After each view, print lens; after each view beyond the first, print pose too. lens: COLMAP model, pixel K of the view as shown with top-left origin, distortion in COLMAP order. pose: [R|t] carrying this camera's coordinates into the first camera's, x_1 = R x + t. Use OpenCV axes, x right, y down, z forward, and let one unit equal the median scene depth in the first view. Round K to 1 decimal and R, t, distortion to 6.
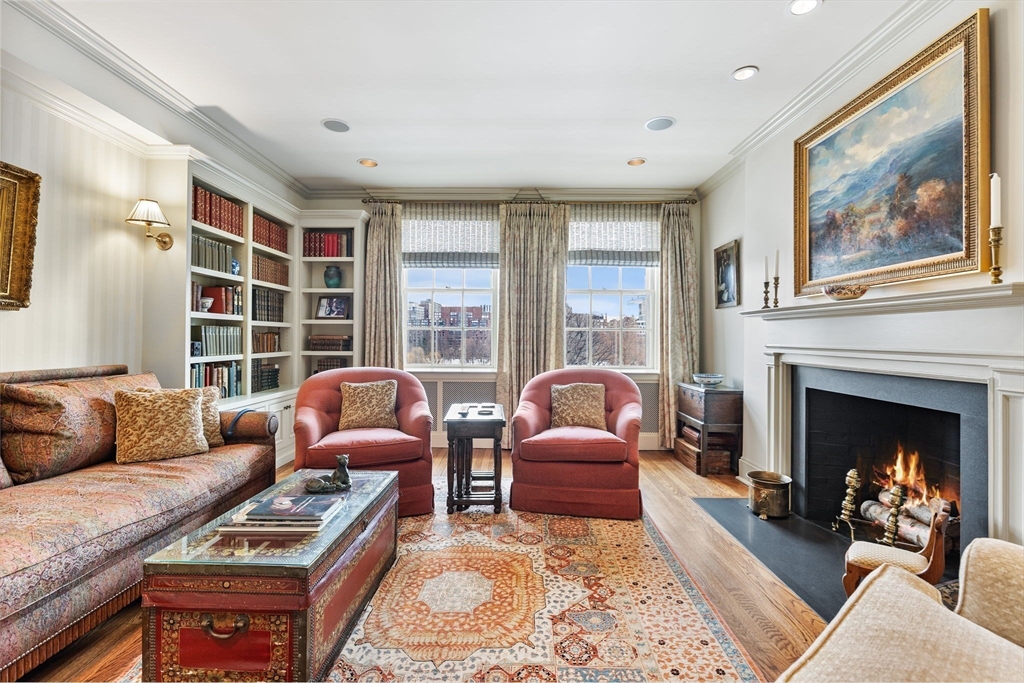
lens RADIAL K [[461.0, 0, 504.4], [0, 461.0, 336.2], [0, 0, 1]] dist [-0.001127, -0.000347]
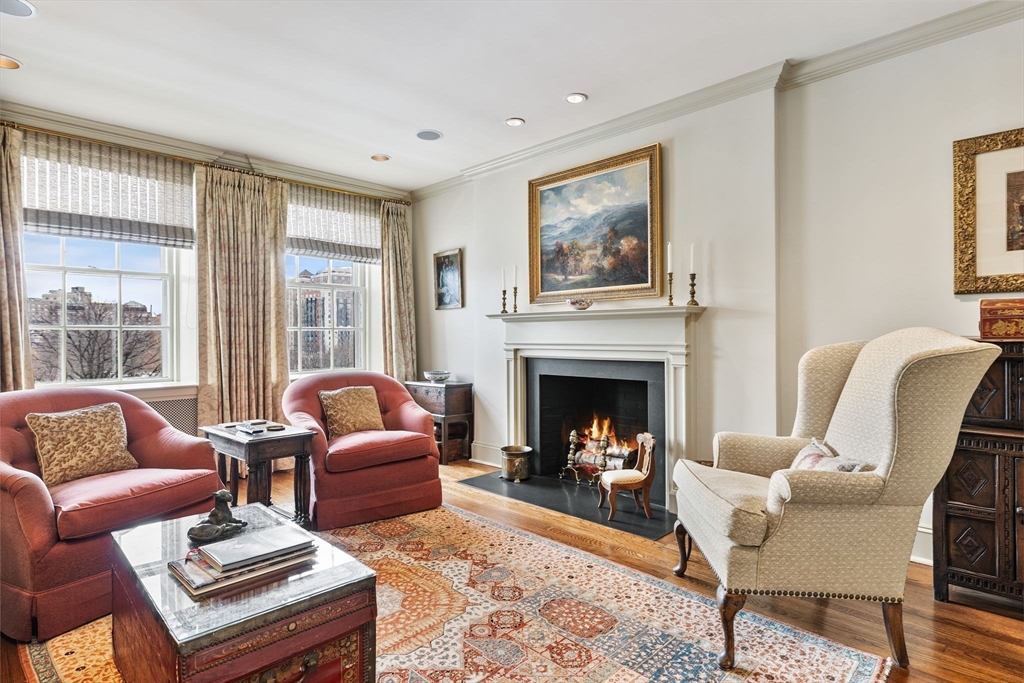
lens RADIAL K [[547.6, 0, 513.8], [0, 547.6, 339.9], [0, 0, 1]] dist [-0.001831, -0.000464]
pose [[0.689759, -0.015515, 0.723872, -0.493497], [0.009005, 0.999877, 0.012850, -0.006333], [-0.723983, -0.002345, 0.689814, -0.008770]]
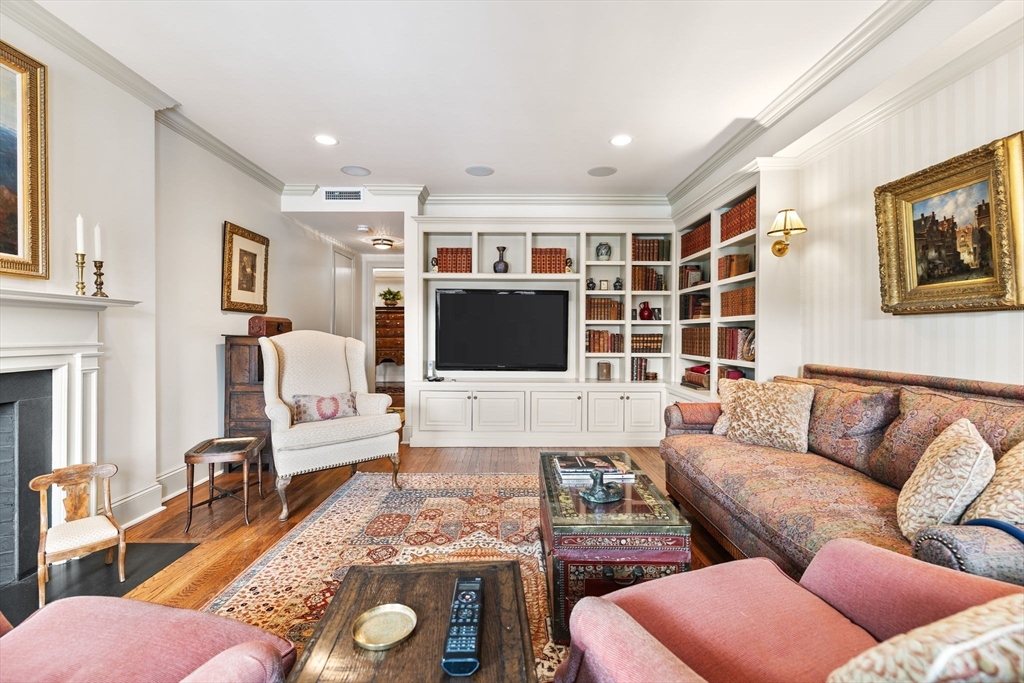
lens RADIAL K [[434.1, 0, 512.7], [0, 434.1, 338.0], [0, 0, 1]] dist [0.000478, -0.008016]
pose [[-0.999270, -0.009746, -0.036930, -0.109672], [-0.010075, 0.999911, 0.008743, -0.003243], [0.036842, 0.009108, -0.999280, 1.329794]]
